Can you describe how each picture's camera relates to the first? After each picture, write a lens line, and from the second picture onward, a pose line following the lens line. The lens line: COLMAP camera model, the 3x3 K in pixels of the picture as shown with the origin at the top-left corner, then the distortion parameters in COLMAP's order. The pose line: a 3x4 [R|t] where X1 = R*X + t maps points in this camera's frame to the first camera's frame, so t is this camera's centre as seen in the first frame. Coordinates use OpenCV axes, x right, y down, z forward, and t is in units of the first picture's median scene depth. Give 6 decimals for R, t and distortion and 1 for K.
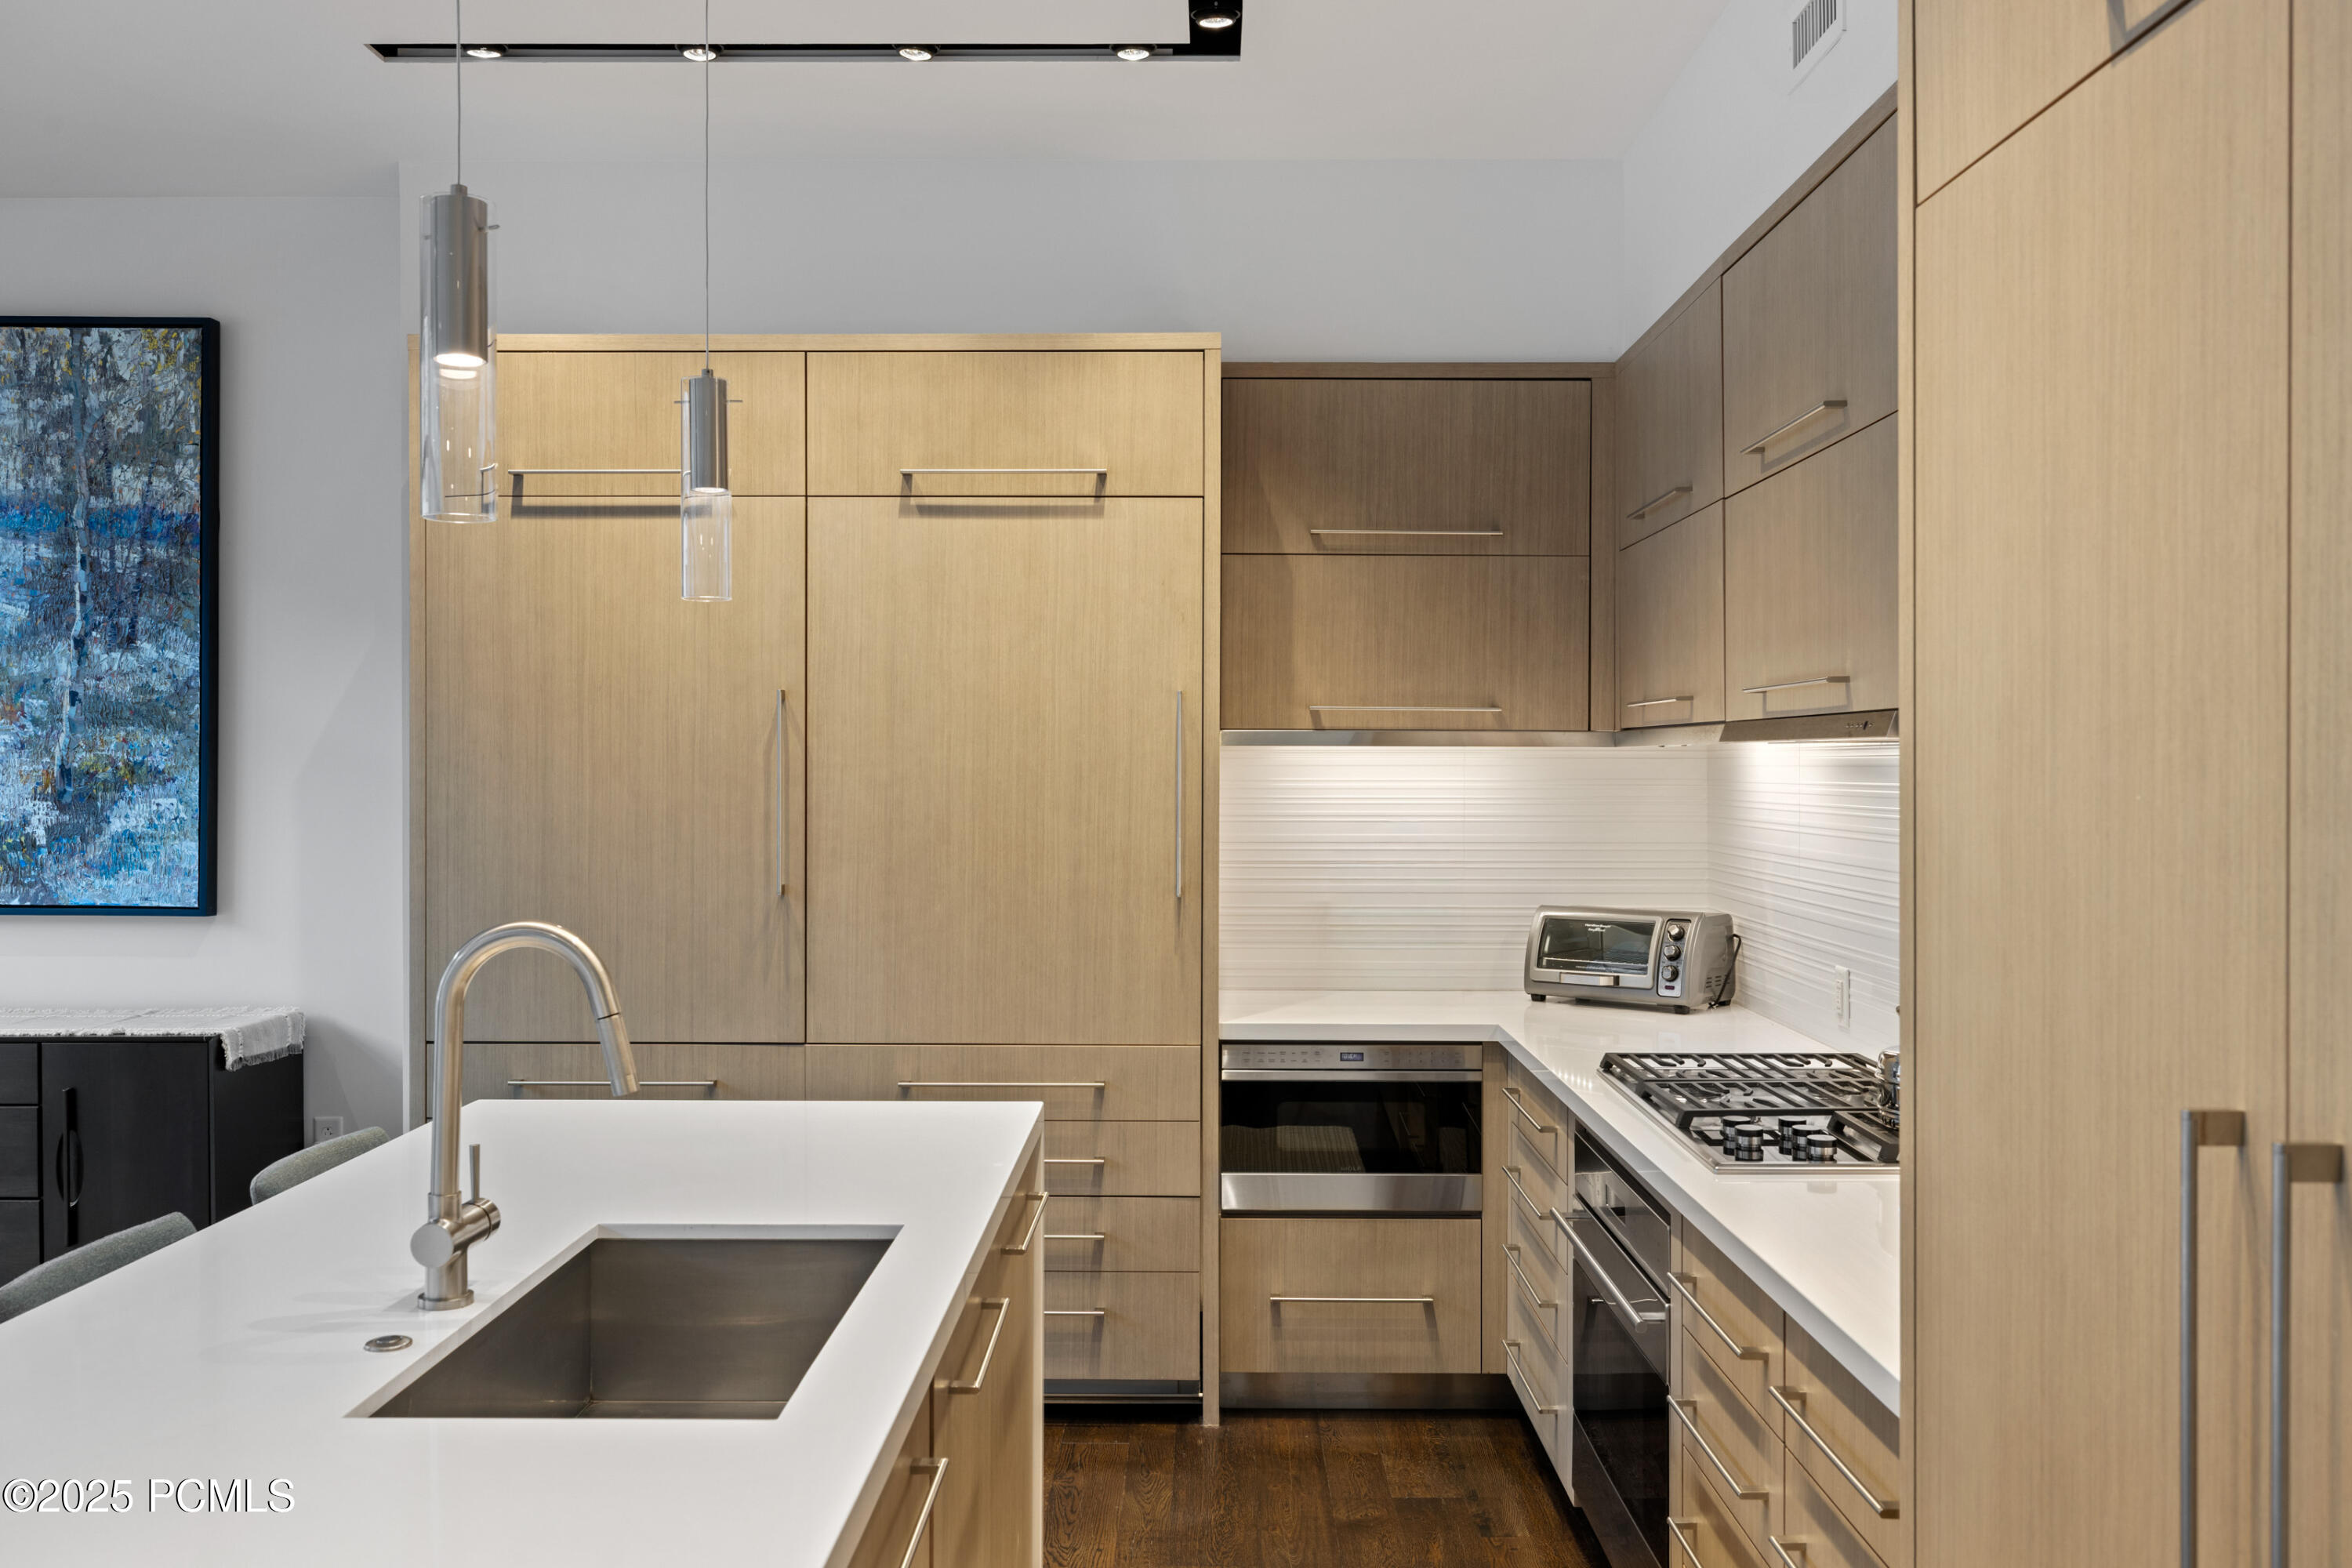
lens RADIAL K [[1945.3, 0, 1176.0], [0, 1945.3, 784.0], [0, 0, 1]] dist [-0.003278, -0.001583]
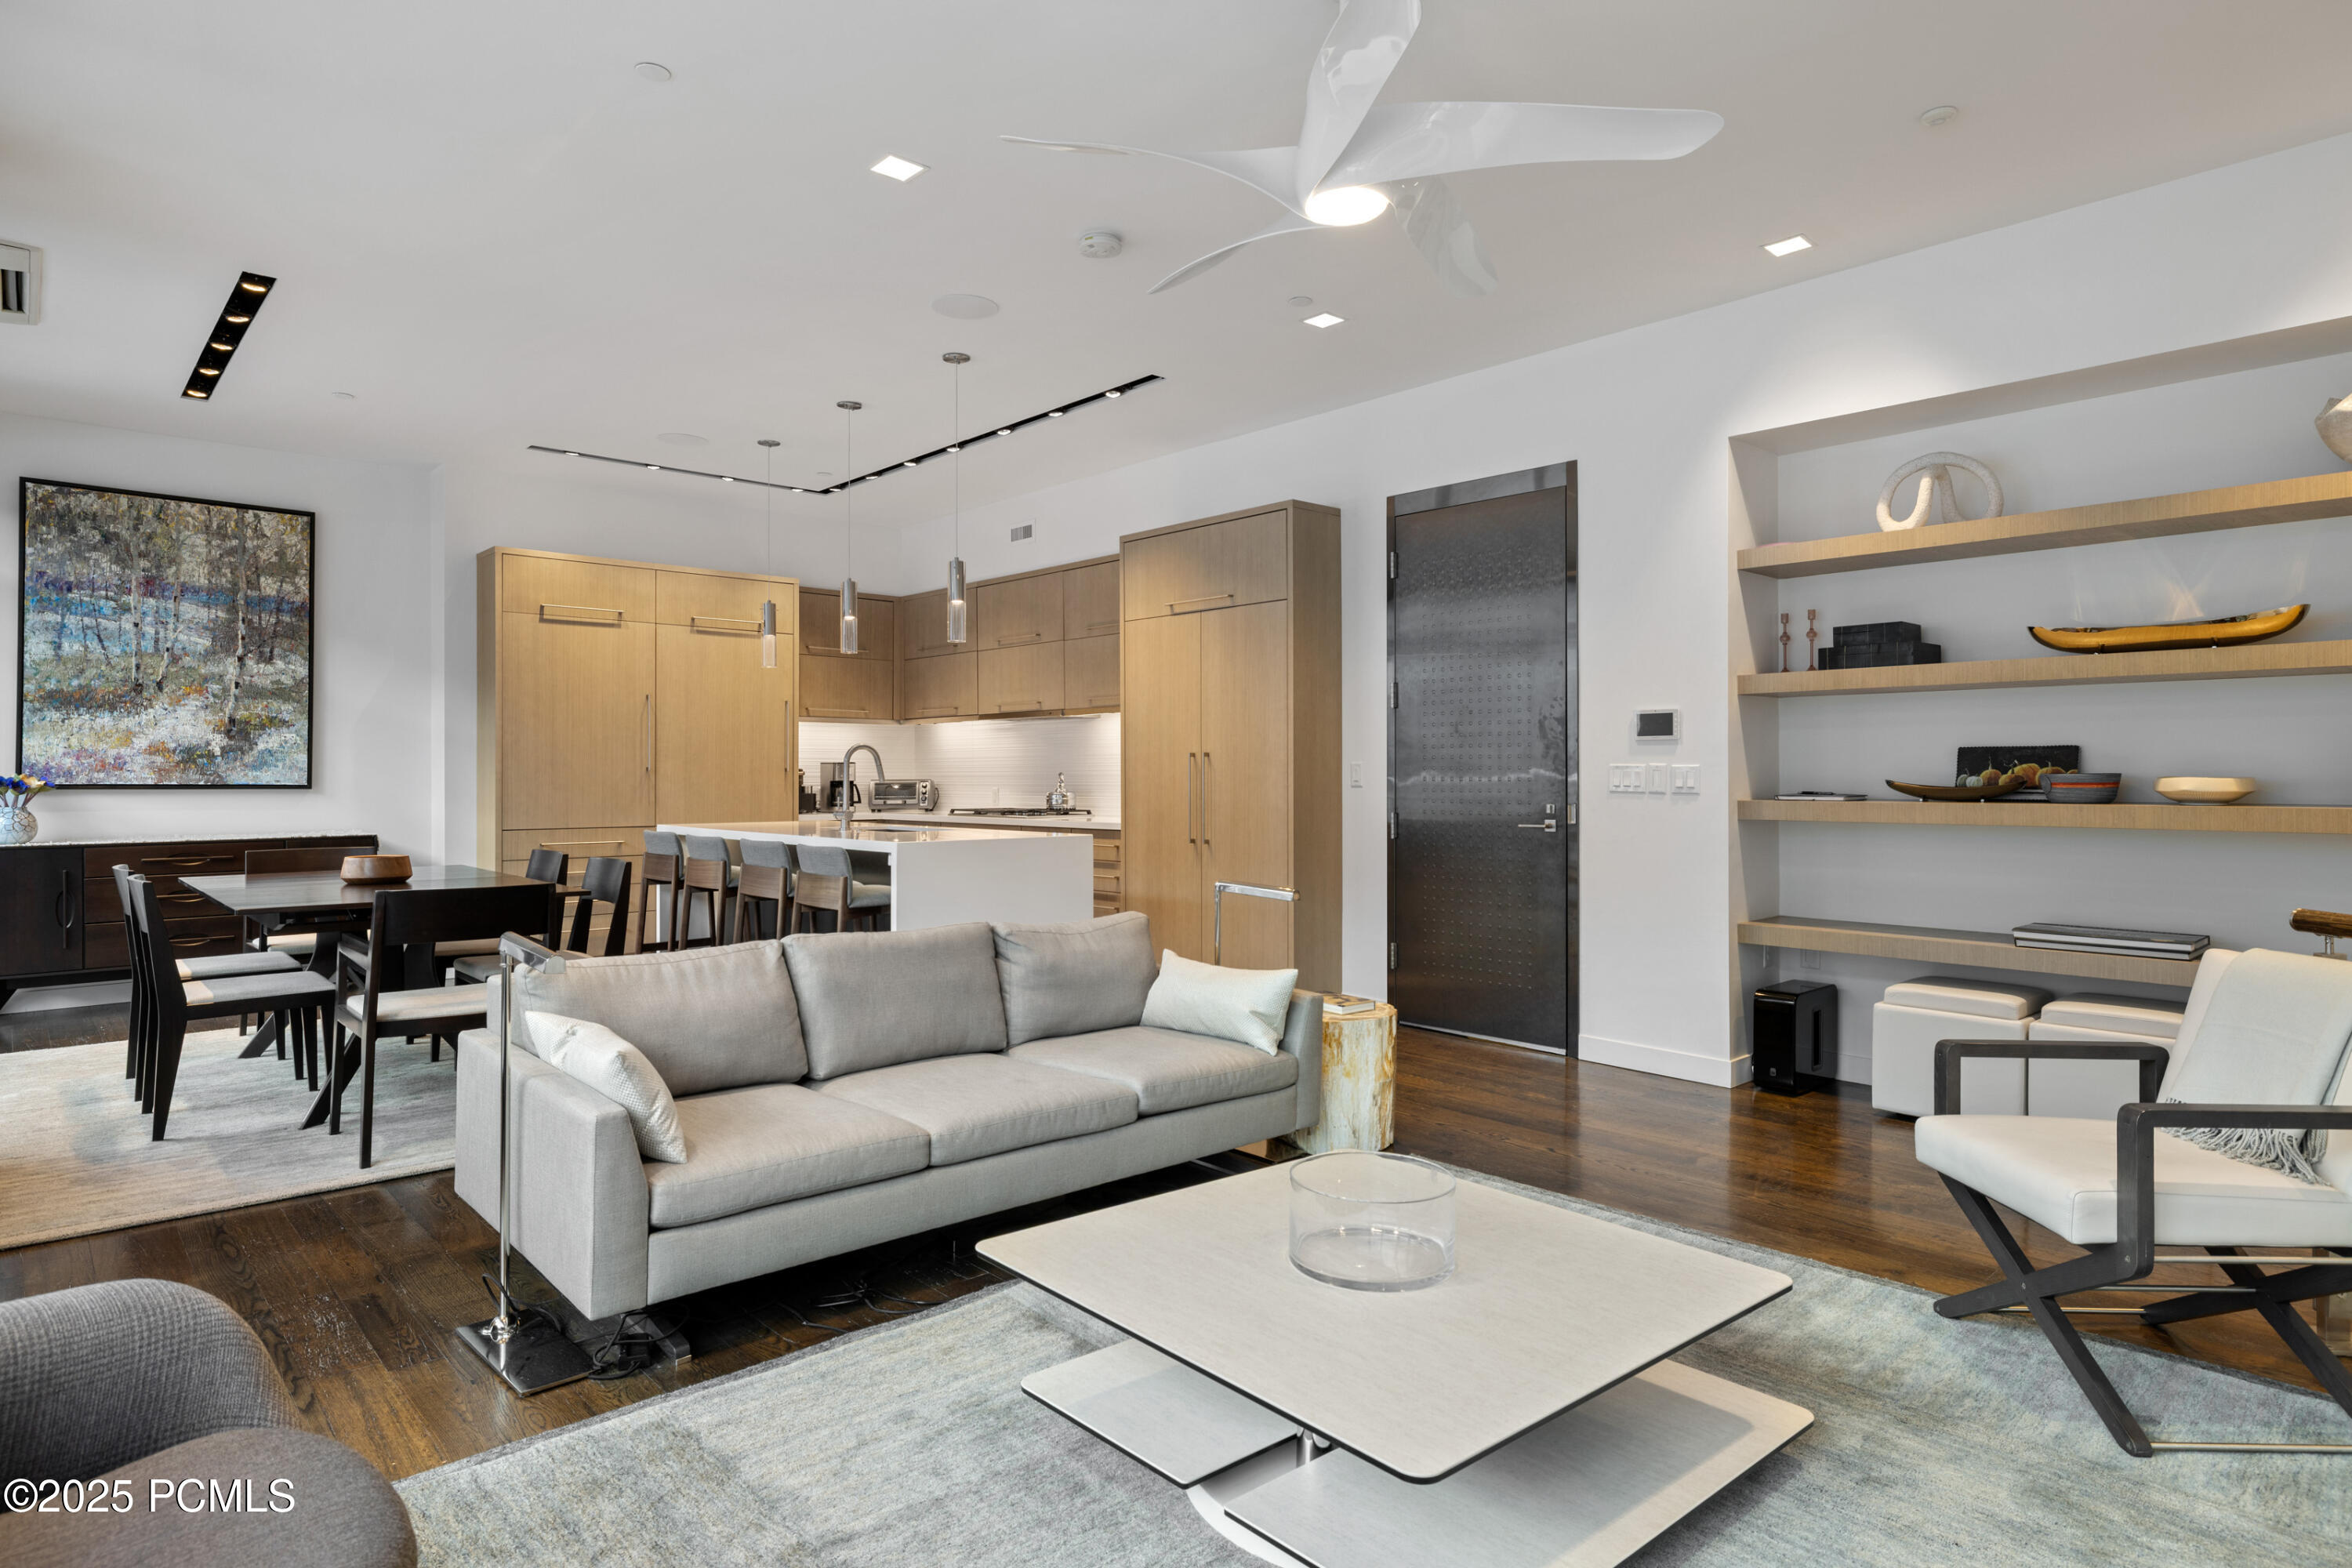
lens RADIAL K [[1308.6, 0, 1173.0], [0, 1308.6, 772.0], [0, 0, 1]] dist [0.000652, 0.000578]
pose [[0.736691, -0.000134, 0.676230, -0.778716], [0.008110, 0.999930, -0.008637, 0.069641], [-0.676181, 0.011847, 0.736640, -0.717774]]
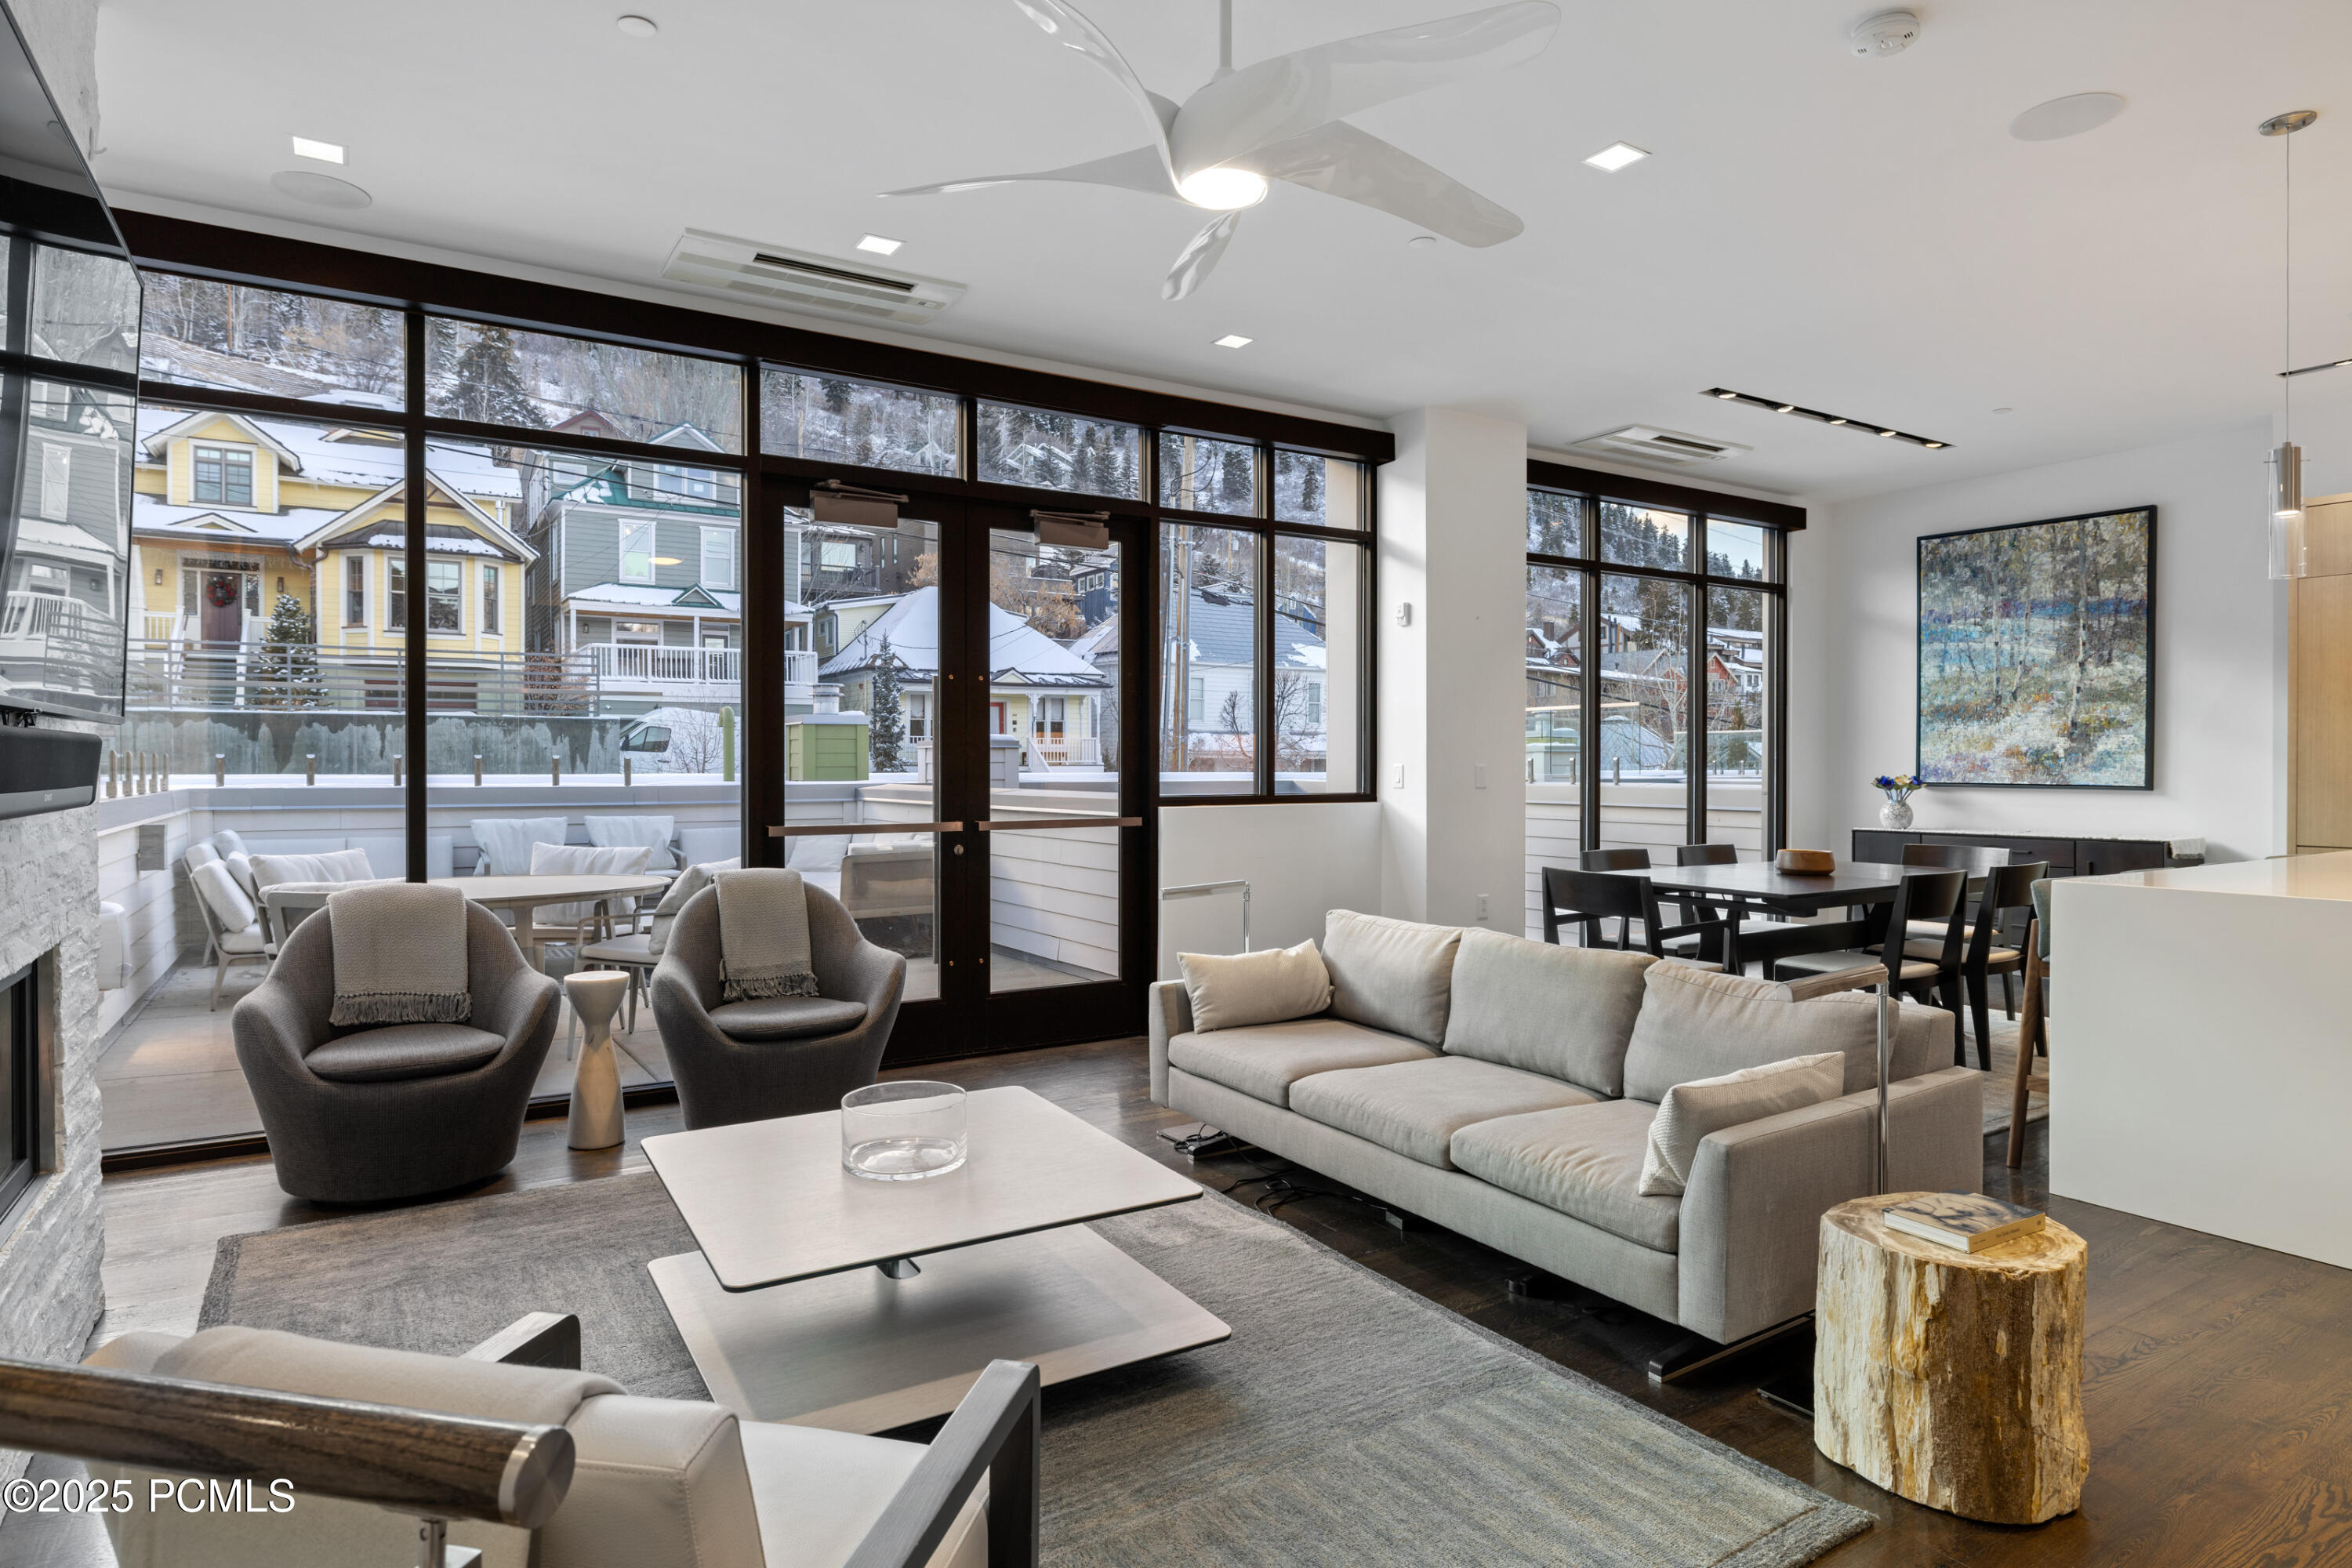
lens RADIAL K [[1308.6, 0, 1173.0], [0, 1308.6, 772.0], [0, 0, 1]] dist [0.000652, 0.000578]
pose [[0.542545, 0.002822, -0.840022, 0.115807], [-0.006319, 0.999980, -0.000722, 0.055677], [0.840003, 0.005700, 0.542552, -0.650737]]
